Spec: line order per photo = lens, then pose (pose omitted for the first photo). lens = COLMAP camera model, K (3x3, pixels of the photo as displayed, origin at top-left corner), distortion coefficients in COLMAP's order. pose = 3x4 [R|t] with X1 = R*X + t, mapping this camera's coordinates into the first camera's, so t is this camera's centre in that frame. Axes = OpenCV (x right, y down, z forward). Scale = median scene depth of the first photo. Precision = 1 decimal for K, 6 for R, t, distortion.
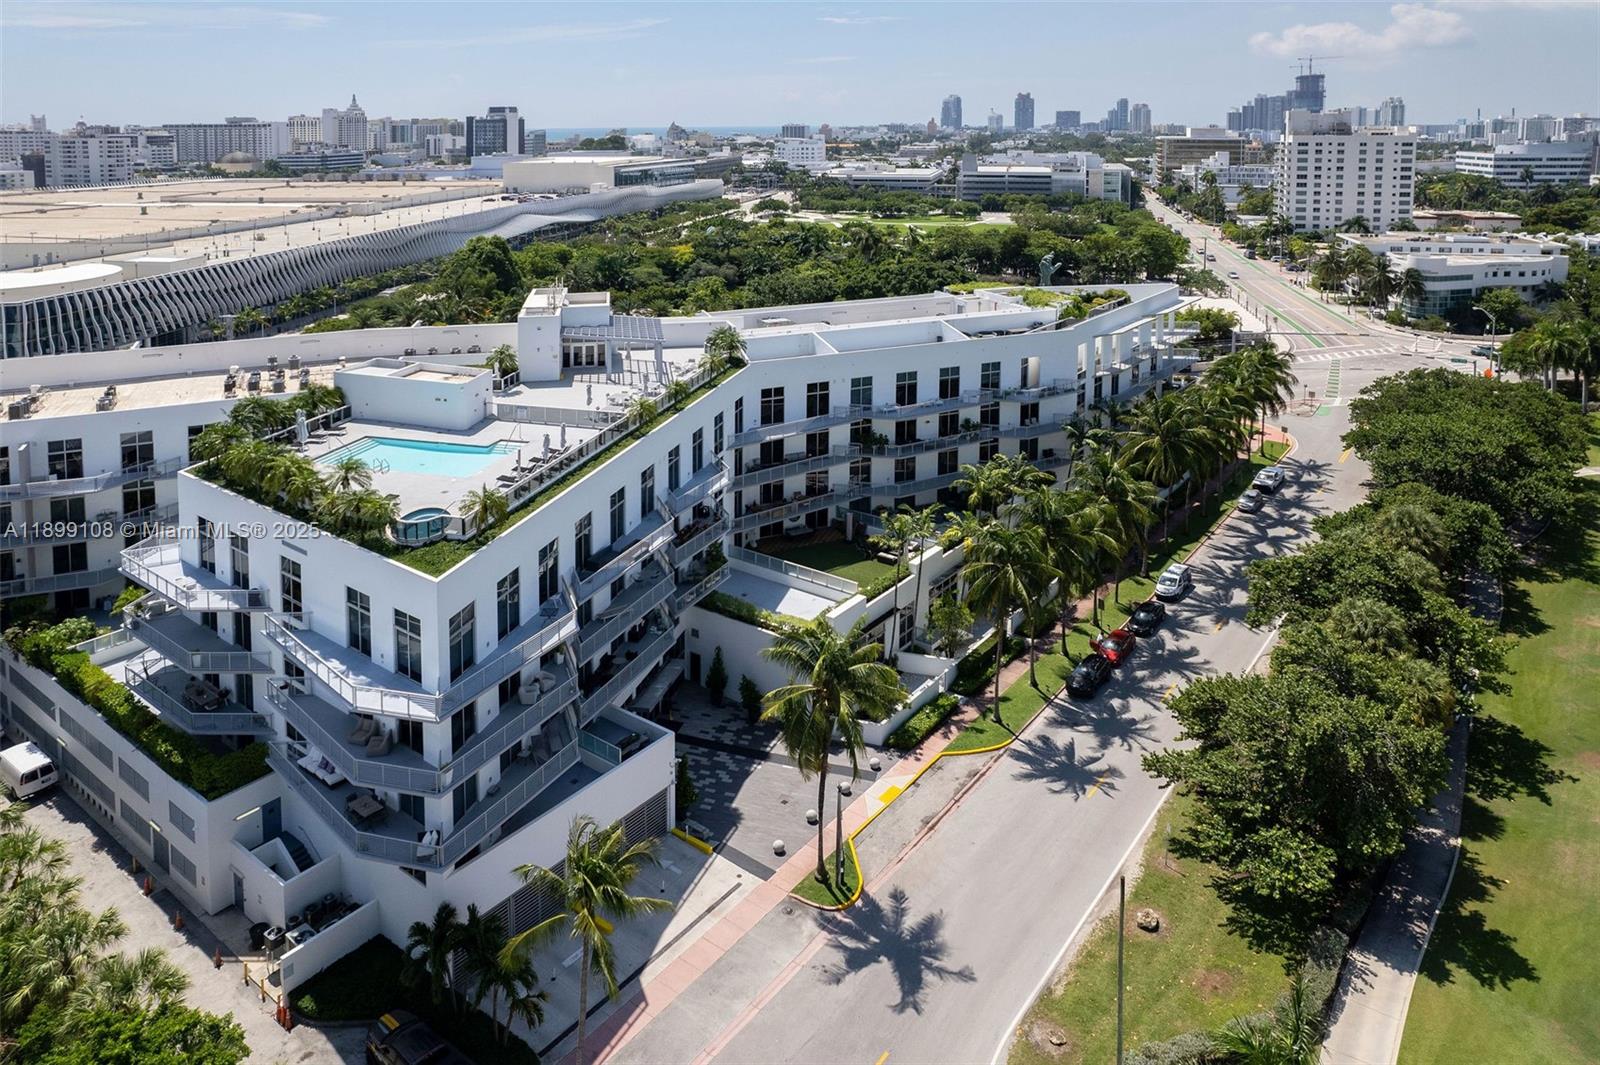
lens RADIAL K [[1048.9, 0, 722.9], [0, 1048.9, 417.4], [0, 0, 1]] dist [-0.025742, 0.005740]
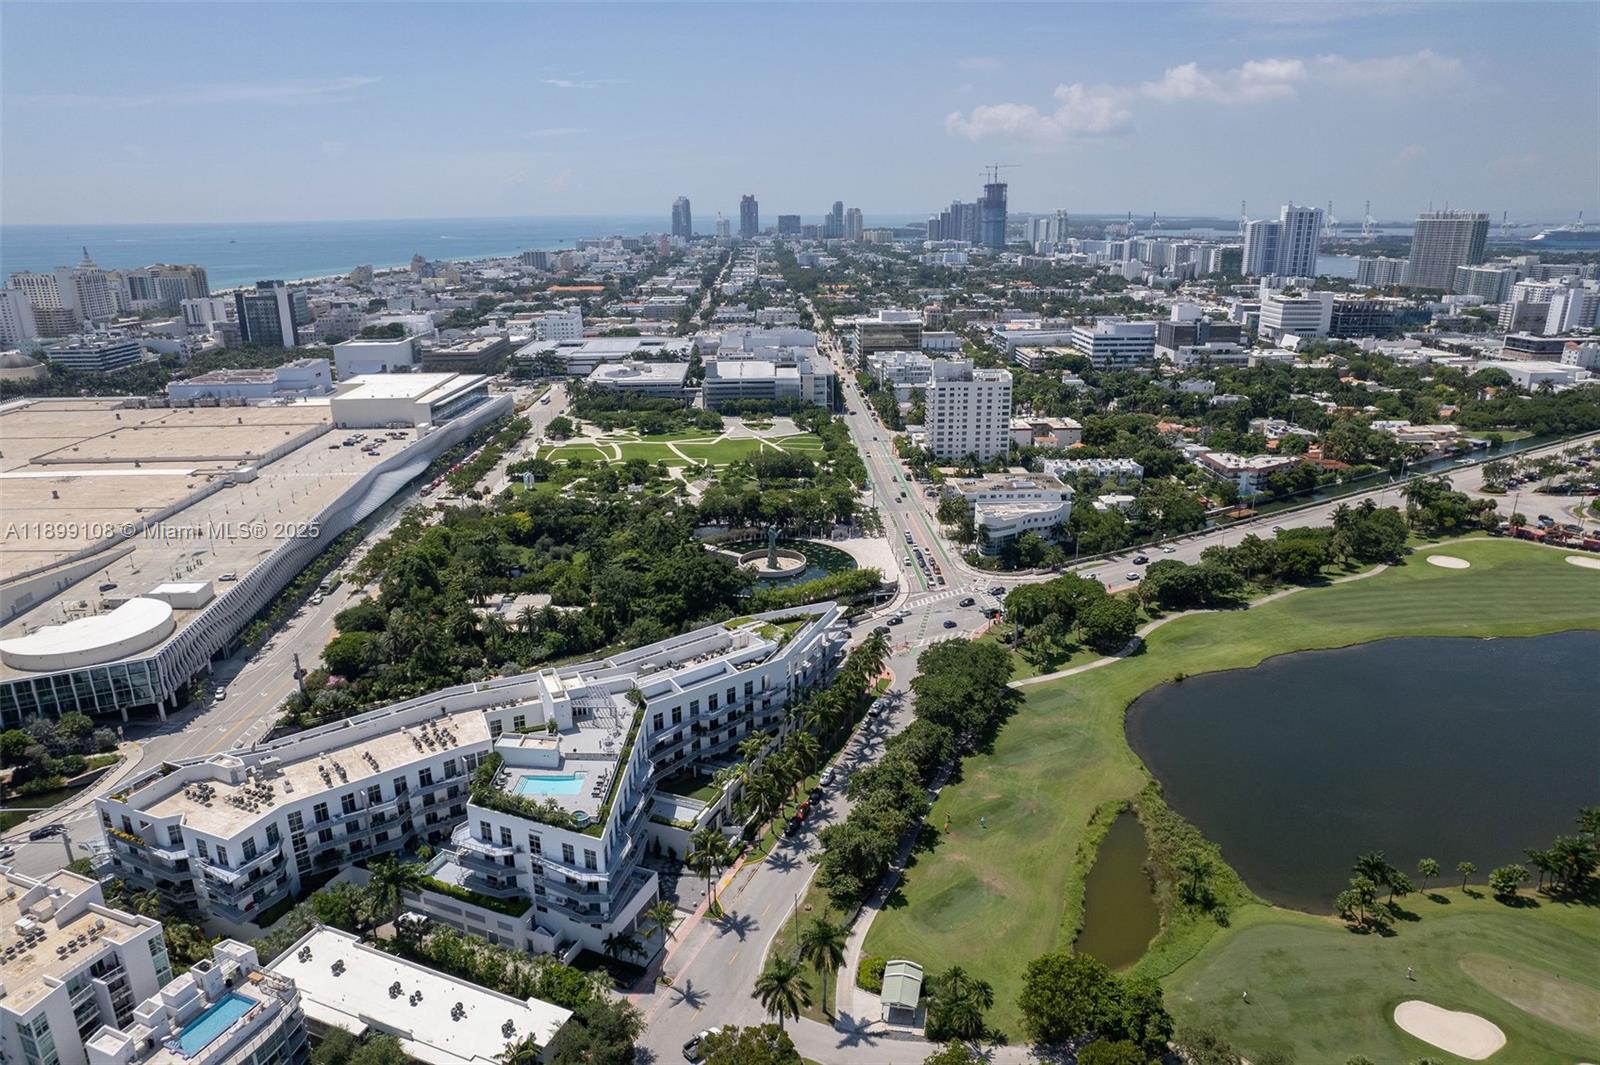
lens RADIAL K [[1025.6, 0, 800.0], [0, 1025.6, 532.5], [0, 0, 1]] dist [-0.035451, 0.001526]
pose [[0.949026, -0.049744, 0.311248, -0.422394], [0.044282, 0.998716, 0.024595, -0.587733], [-0.312072, -0.009559, 0.950010, -1.538573]]
